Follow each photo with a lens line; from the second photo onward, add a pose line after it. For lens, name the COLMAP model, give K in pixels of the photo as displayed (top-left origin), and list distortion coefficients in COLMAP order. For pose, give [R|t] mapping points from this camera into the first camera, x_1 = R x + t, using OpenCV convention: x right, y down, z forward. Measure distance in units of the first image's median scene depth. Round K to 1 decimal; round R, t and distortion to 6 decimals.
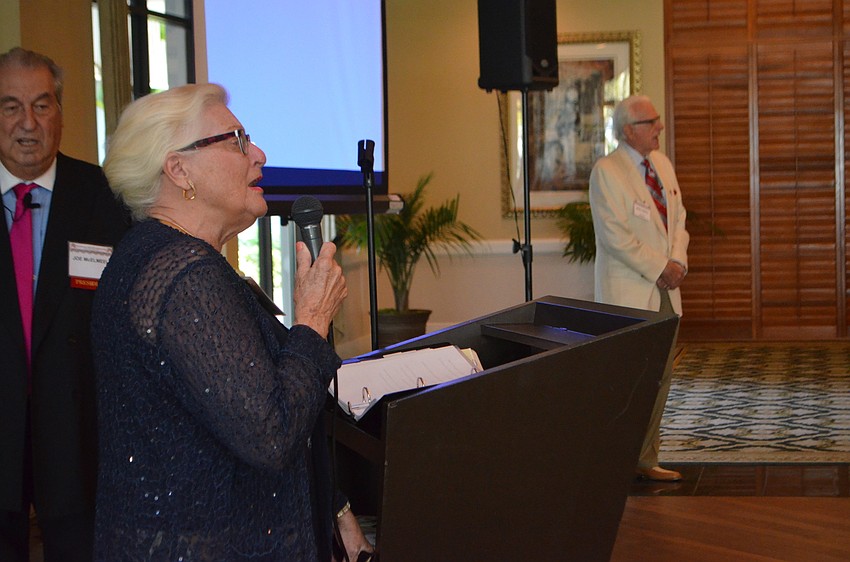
lens RADIAL K [[1953.0, 0, 423.6], [0, 1953.0, 285.4], [0, 0, 1]] dist [0.006840, 0.000000]
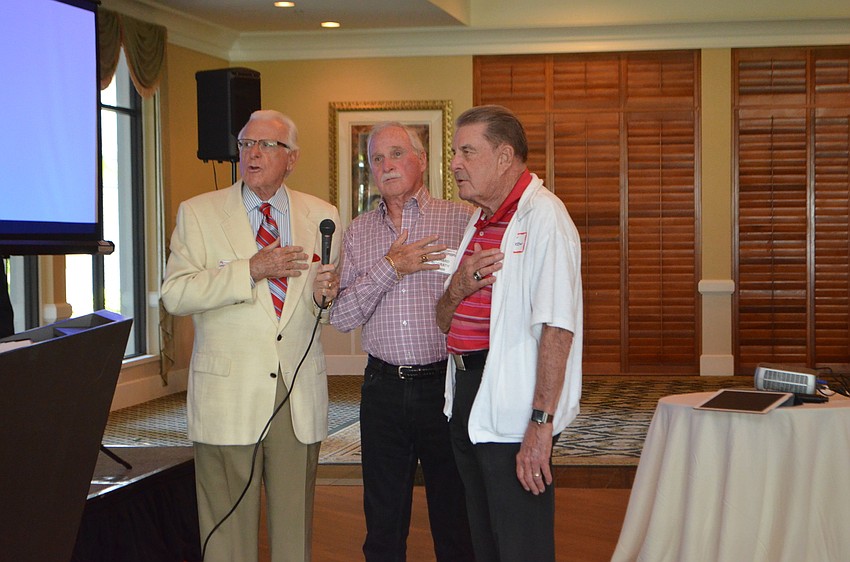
lens RADIAL K [[1953.0, 0, 425.4], [0, 1953.0, 276.3], [0, 0, 1]] dist [0.006840, 0.000000]
pose [[0.999554, 0.015414, 0.025593, 0.068519], [-0.014675, 0.999477, -0.028820, 0.005217], [-0.026024, 0.028431, 0.999257, -0.133507]]
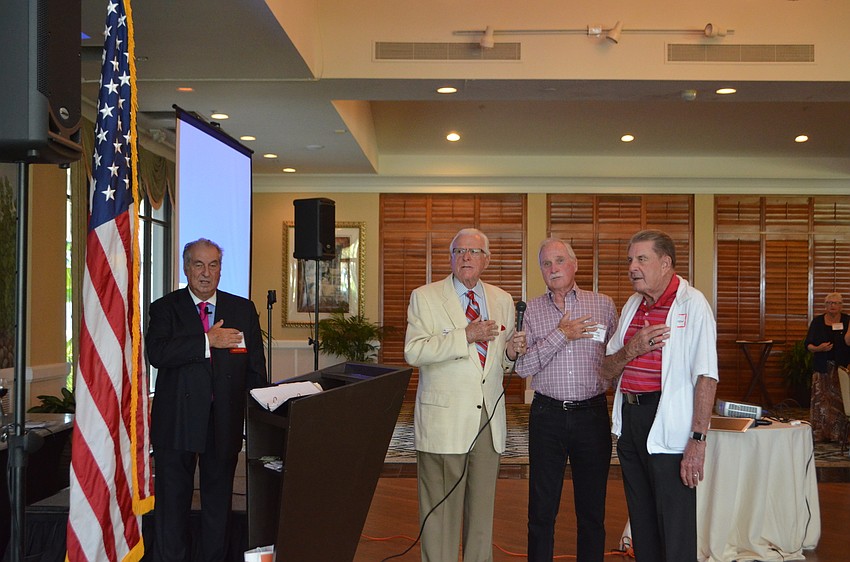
lens RADIAL K [[1264.4, 0, 422.3], [0, 1264.4, 287.8], [0, 0, 1]] dist [0.008983, 0.000000]
pose [[0.985303, 0.034680, 0.167257, -0.025782], [-0.023280, 0.997300, -0.069646, 0.005437], [-0.169221, 0.064728, 0.983450, -0.111738]]
